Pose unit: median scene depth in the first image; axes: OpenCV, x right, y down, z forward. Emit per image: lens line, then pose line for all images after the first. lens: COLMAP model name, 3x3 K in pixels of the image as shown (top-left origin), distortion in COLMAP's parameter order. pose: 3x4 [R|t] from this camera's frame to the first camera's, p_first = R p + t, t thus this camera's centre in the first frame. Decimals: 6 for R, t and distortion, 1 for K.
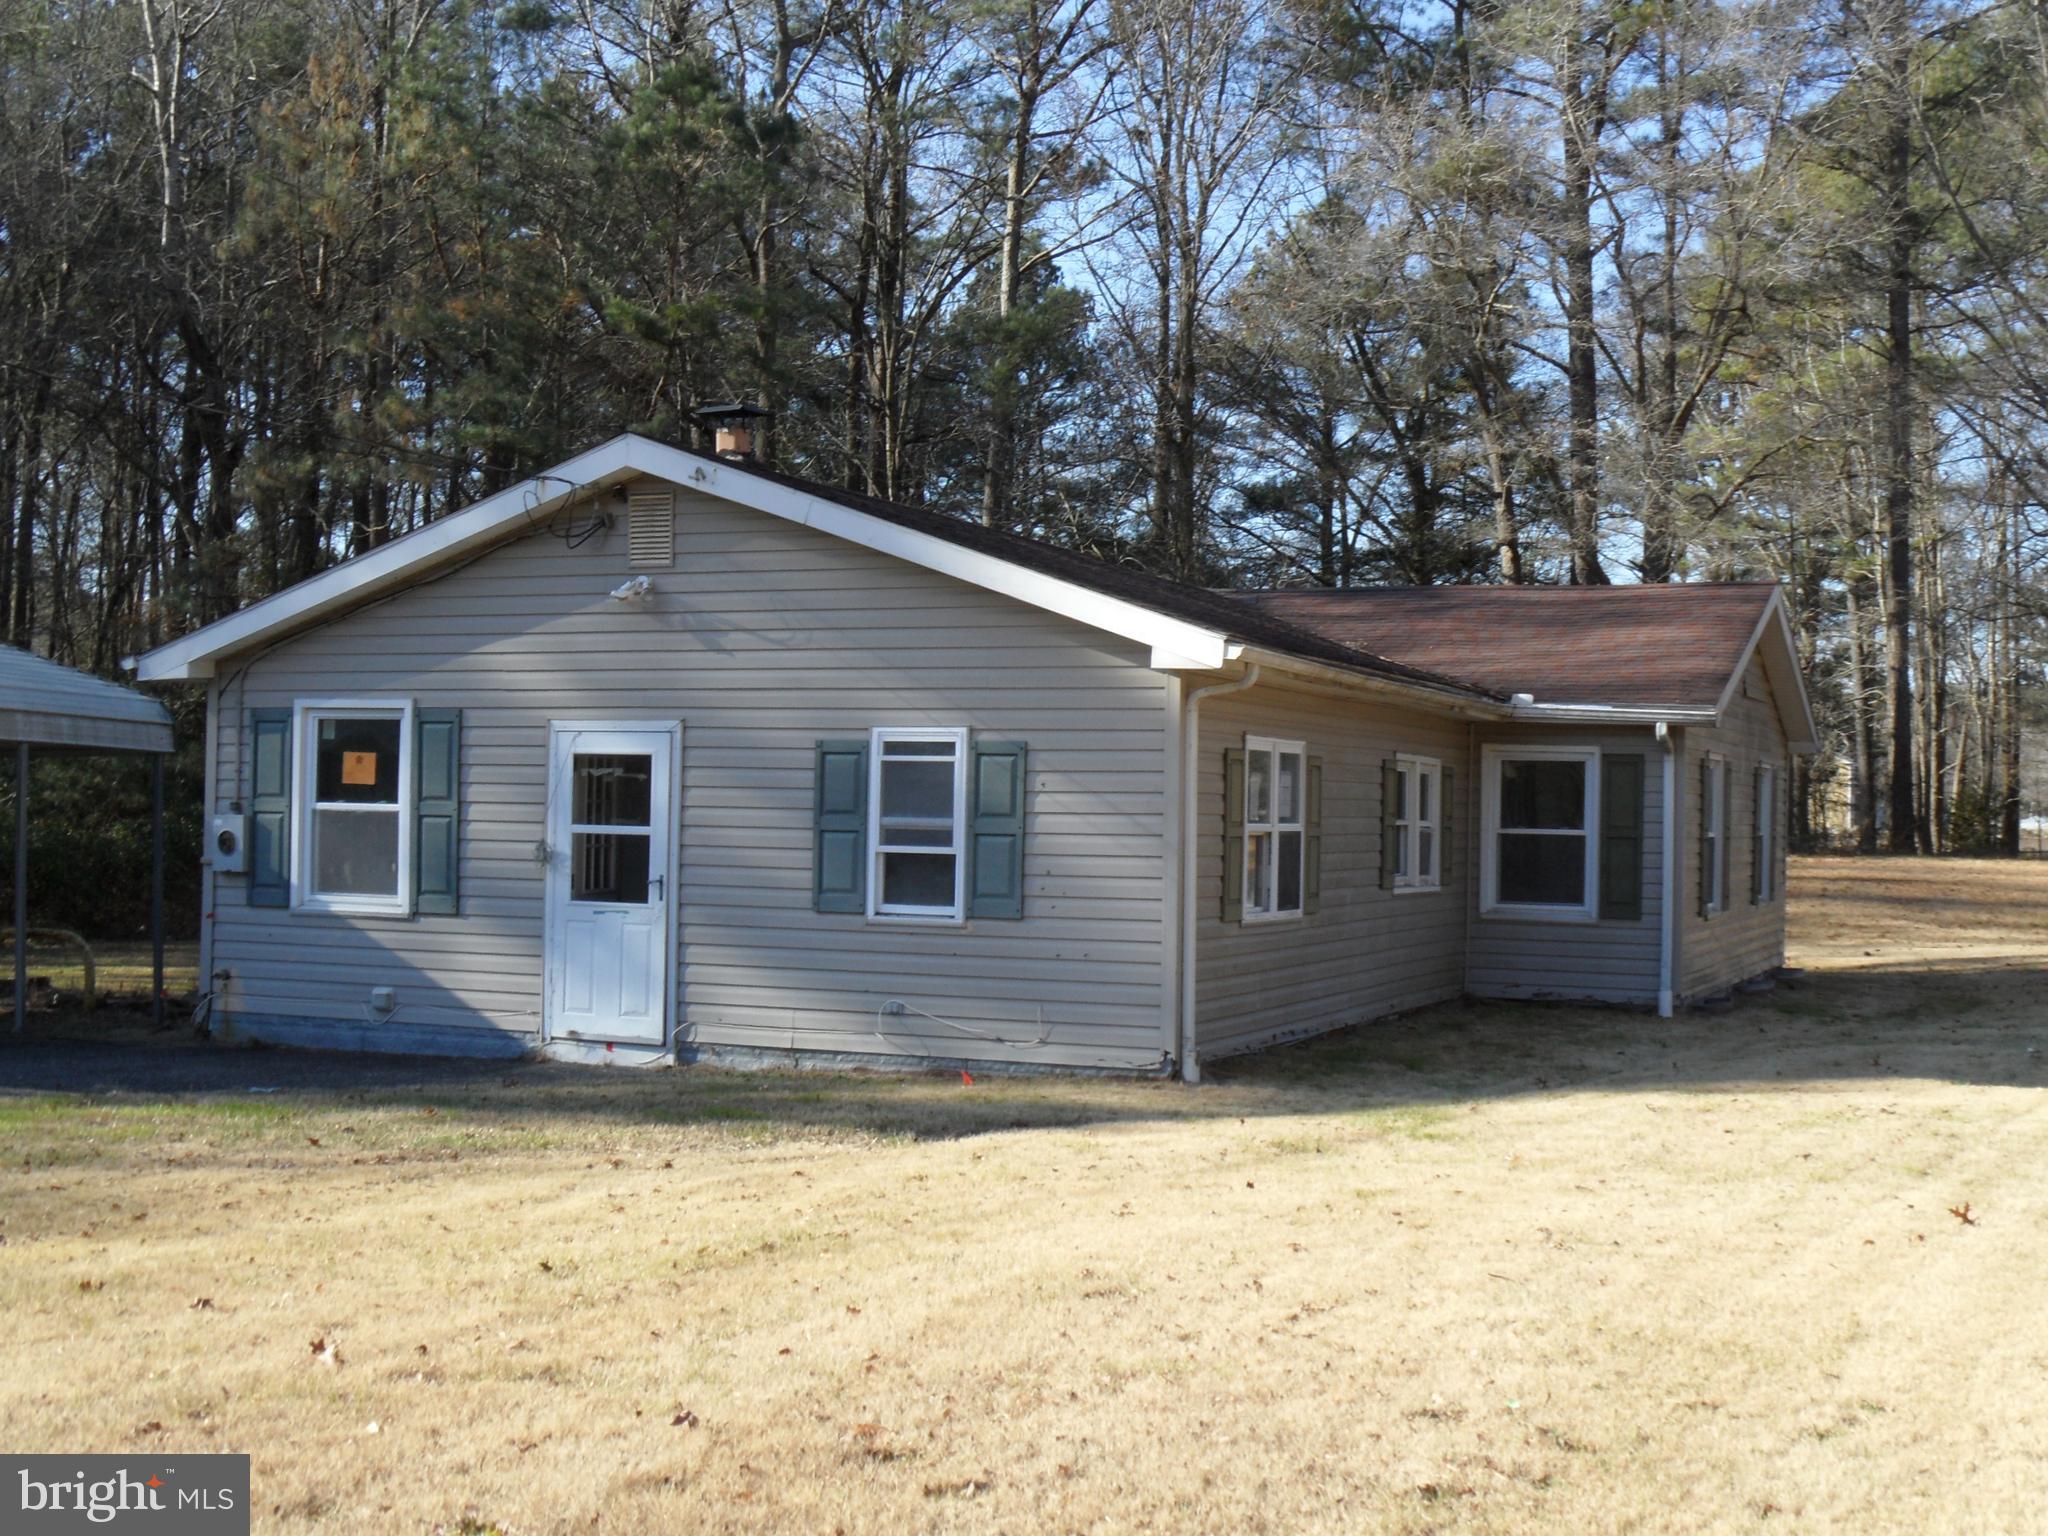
lens RADIAL K [[2389.8, 0, 1025.0], [0, 2389.8, 770.7], [0, 0, 1]] dist [0.003882, 0.000000]
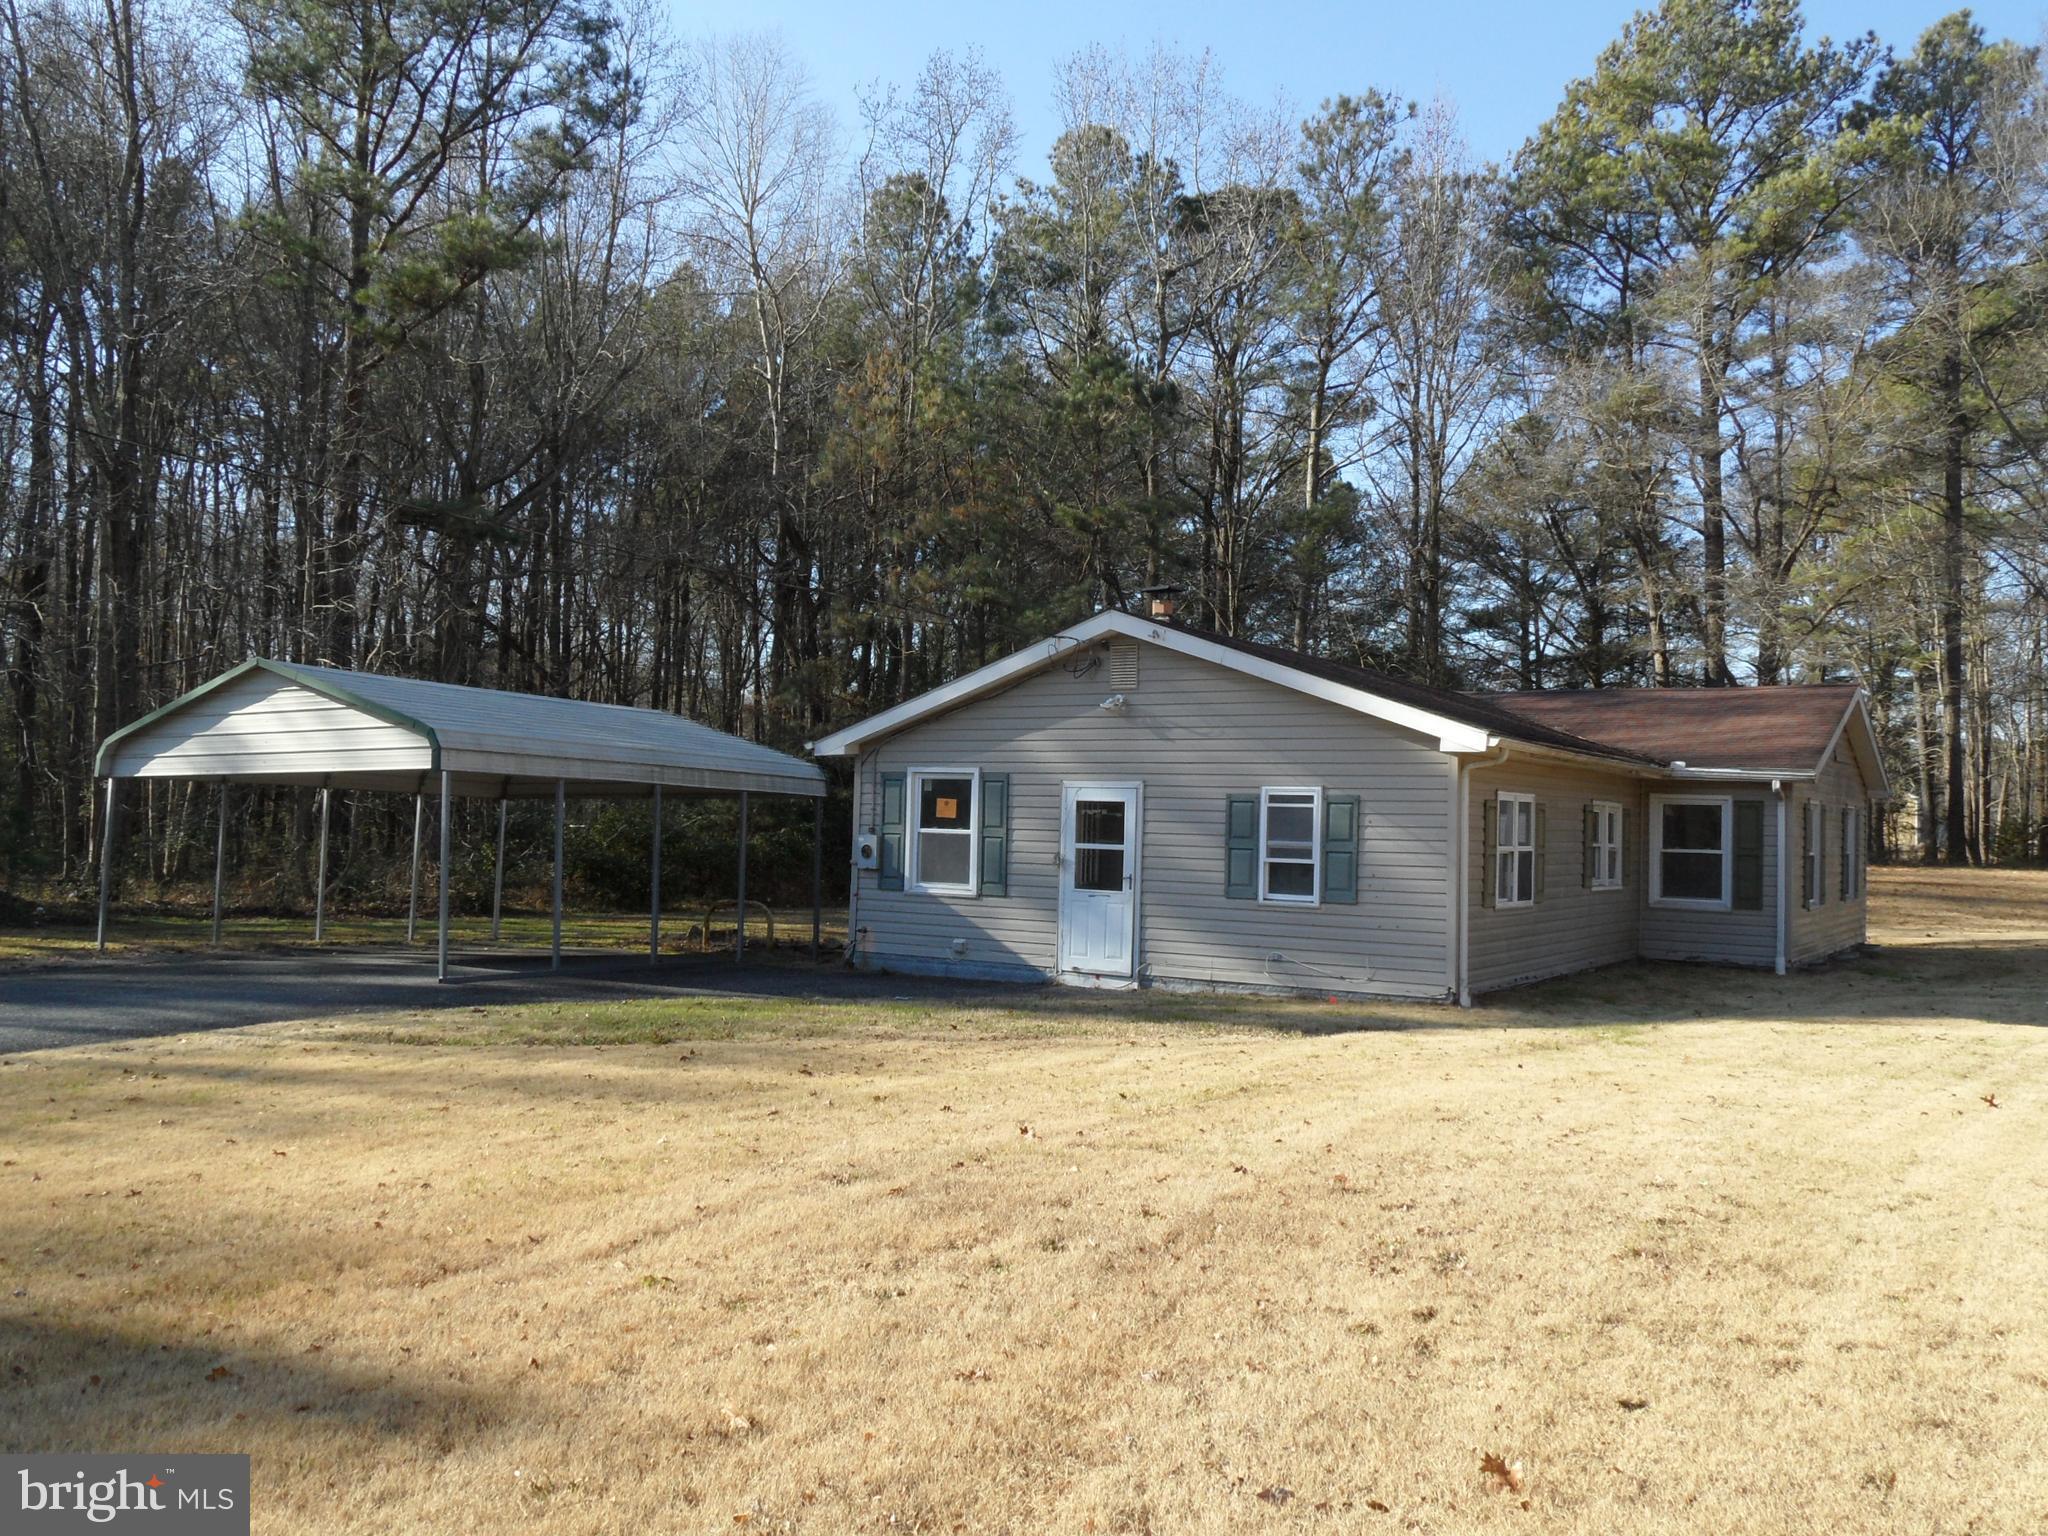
lens RADIAL K [[1633.7, 0, 1006.7], [0, 1633.7, 769.9], [0, 0, 1]] dist [0.053965, -0.022936]
pose [[0.985383, -0.000821, -0.170352, -0.037687], [-0.001792, 0.999883, -0.015183, -0.010026], [0.170345, 0.015266, 0.985266, -0.120173]]
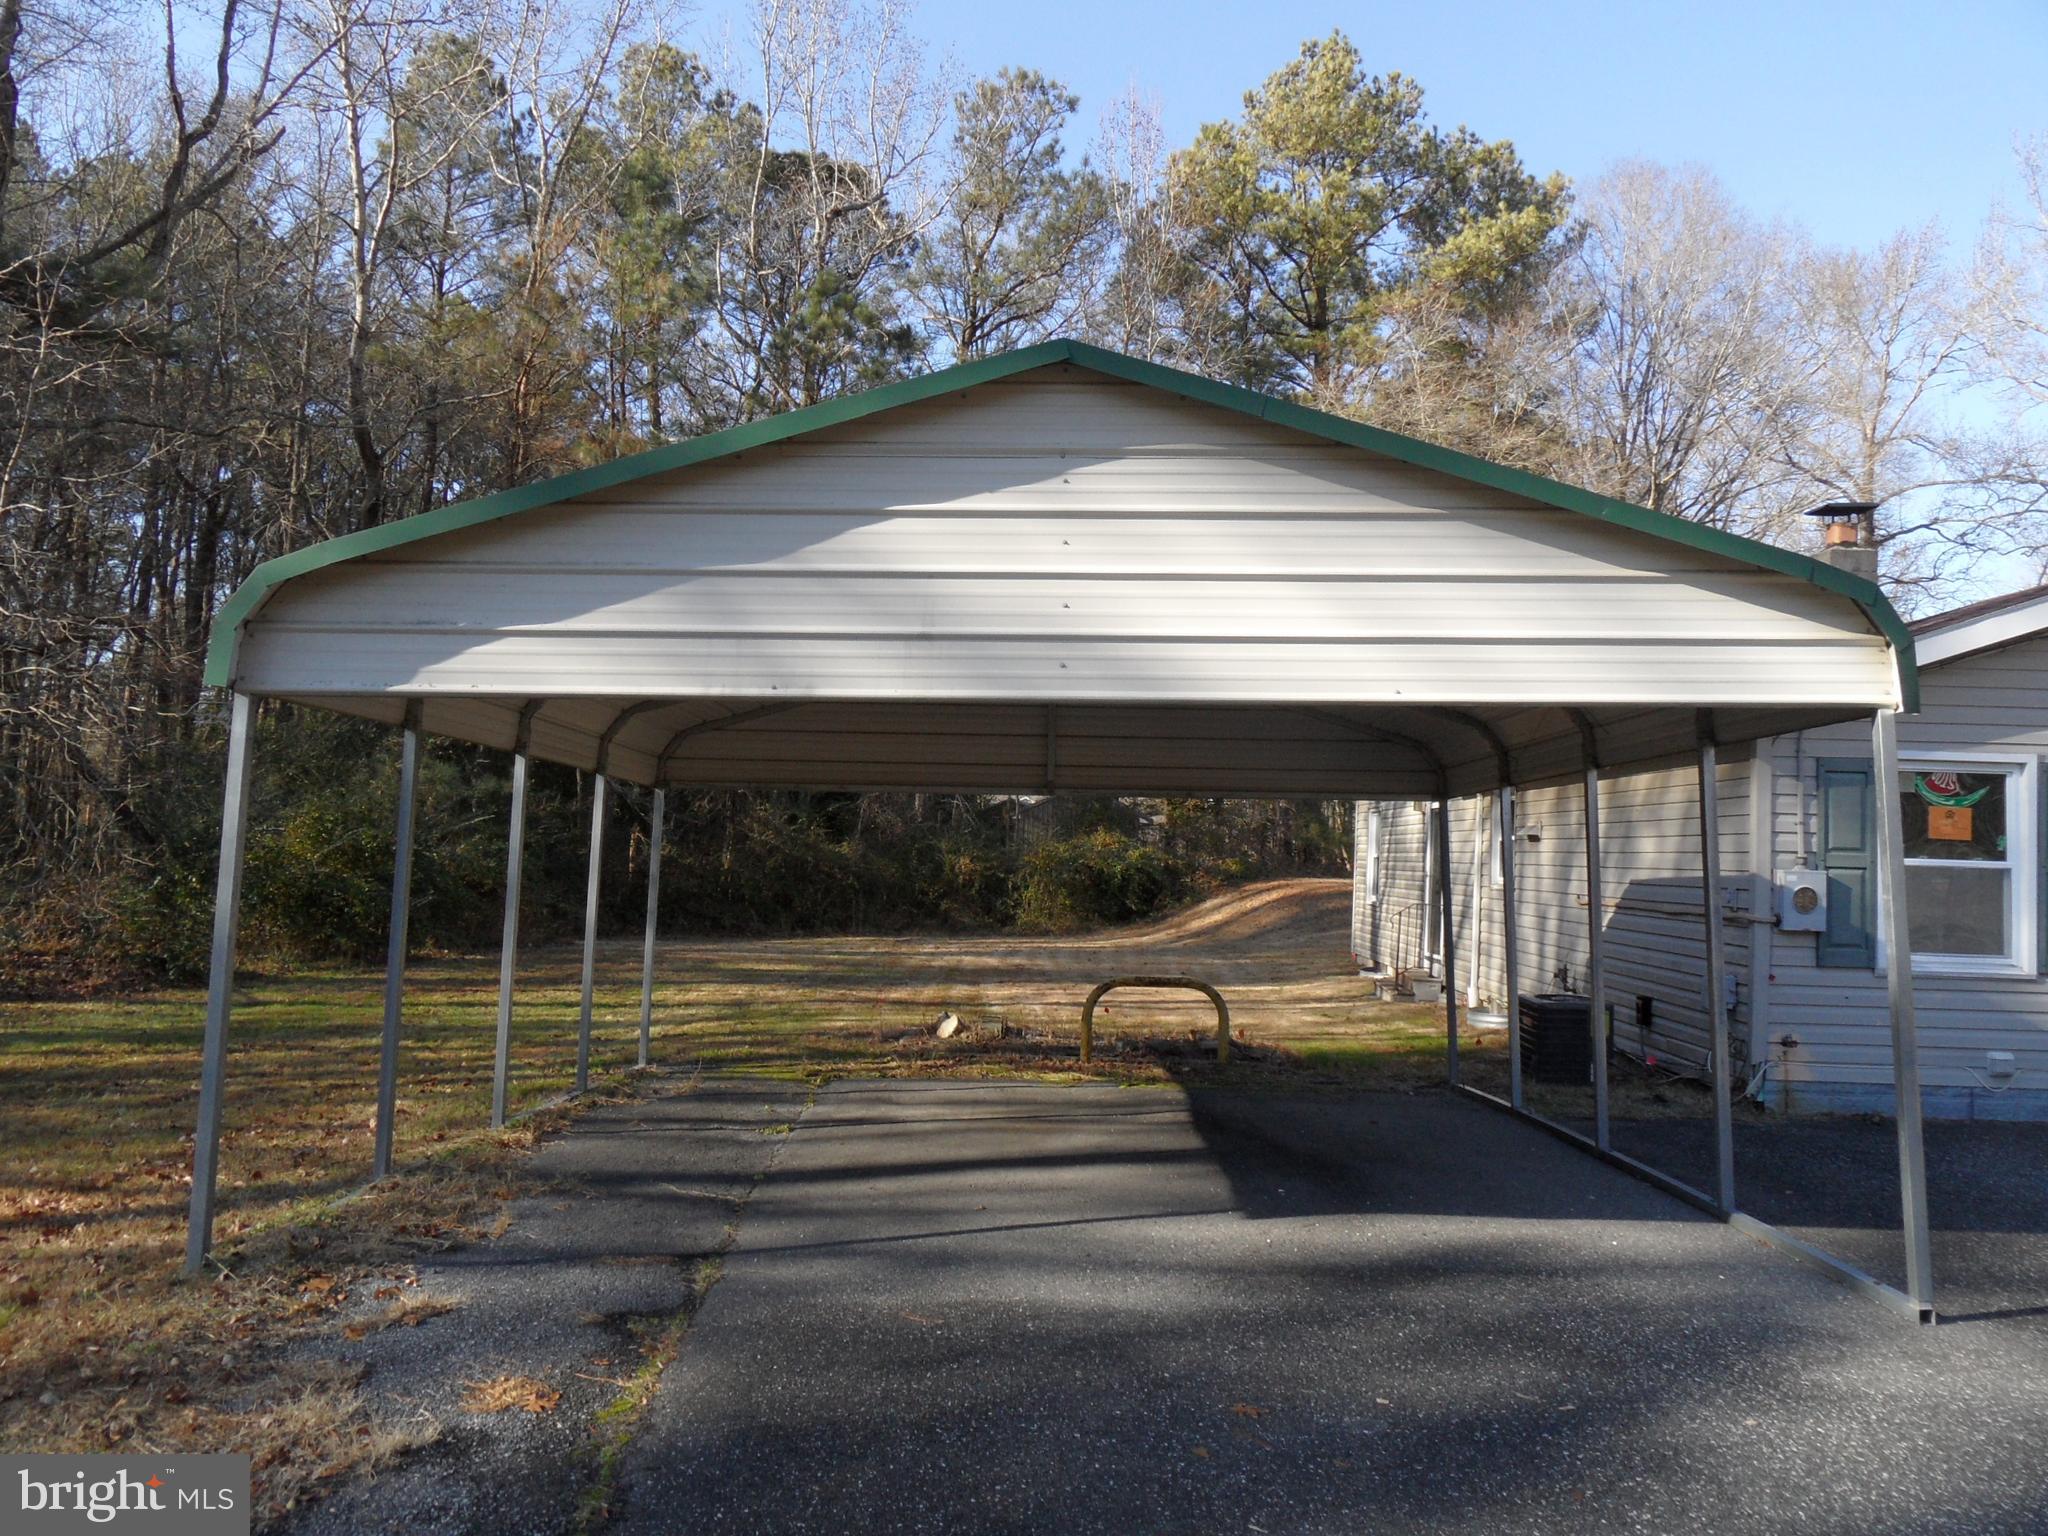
lens RADIAL K [[1533.2, 0, 1027.8], [0, 1533.2, 765.3], [0, 0, 1]] dist [-0.030257, -0.000557]
pose [[0.942408, 0.028872, 0.333217, -0.781089], [-0.017038, 0.999118, -0.038380, 0.005349], [-0.334031, 0.030493, 0.942069, 0.515309]]
